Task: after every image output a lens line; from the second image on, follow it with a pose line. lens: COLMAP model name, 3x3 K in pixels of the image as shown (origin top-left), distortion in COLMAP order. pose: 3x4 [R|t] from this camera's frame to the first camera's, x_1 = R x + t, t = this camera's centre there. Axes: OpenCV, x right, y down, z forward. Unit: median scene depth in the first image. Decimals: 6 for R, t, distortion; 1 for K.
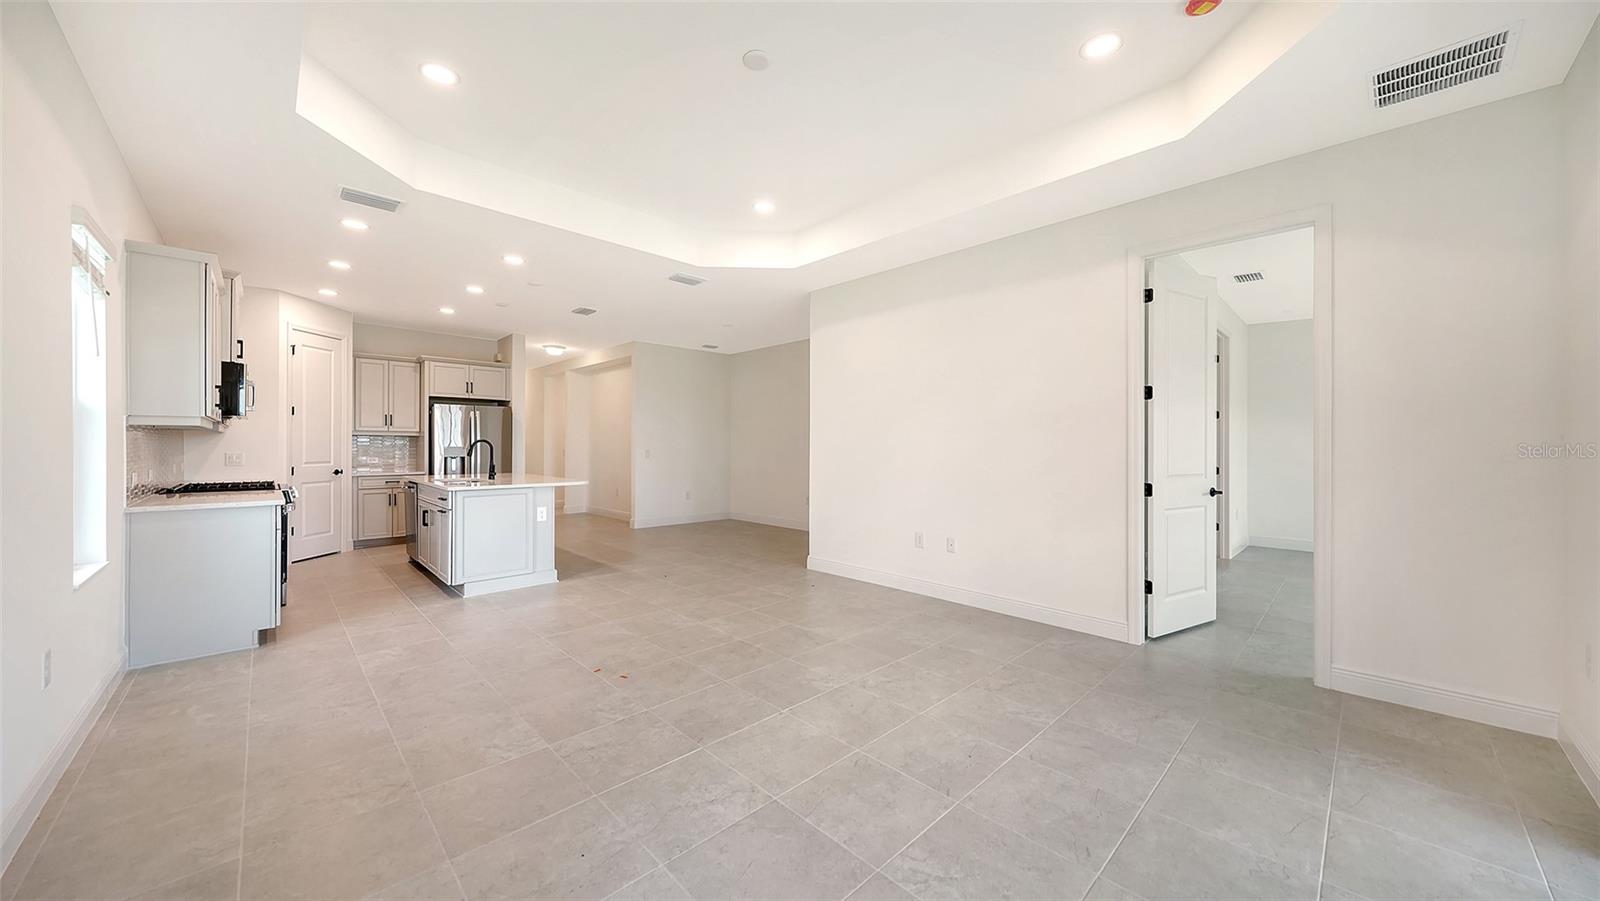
lens RADIAL K [[556.1, 0, 794.8], [0, 556.1, 442.0], [0, 0, 1]] dist [0.000488, 0.000025]
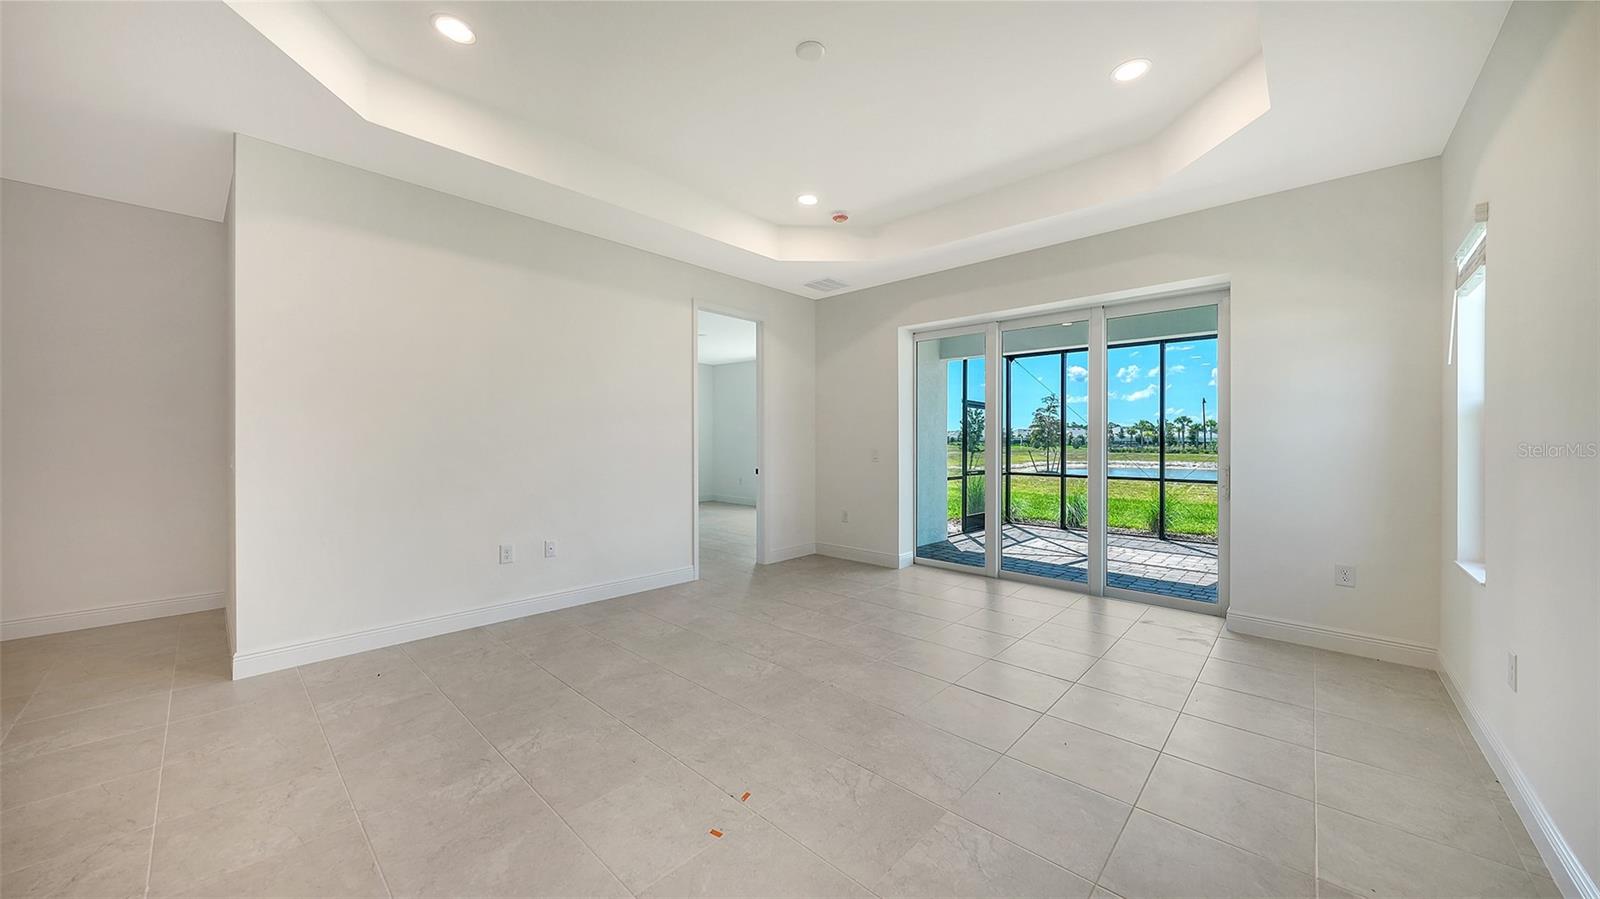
lens RADIAL K [[556.1, 0, 794.8], [0, 556.1, 441.0], [0, 0, 1]] dist [0.000488, 0.000025]
pose [[-0.058747, -0.007959, 0.998241, -0.804078], [-0.015159, 0.999860, 0.007080, -0.003429], [-0.998158, -0.014716, -0.058859, 0.821624]]
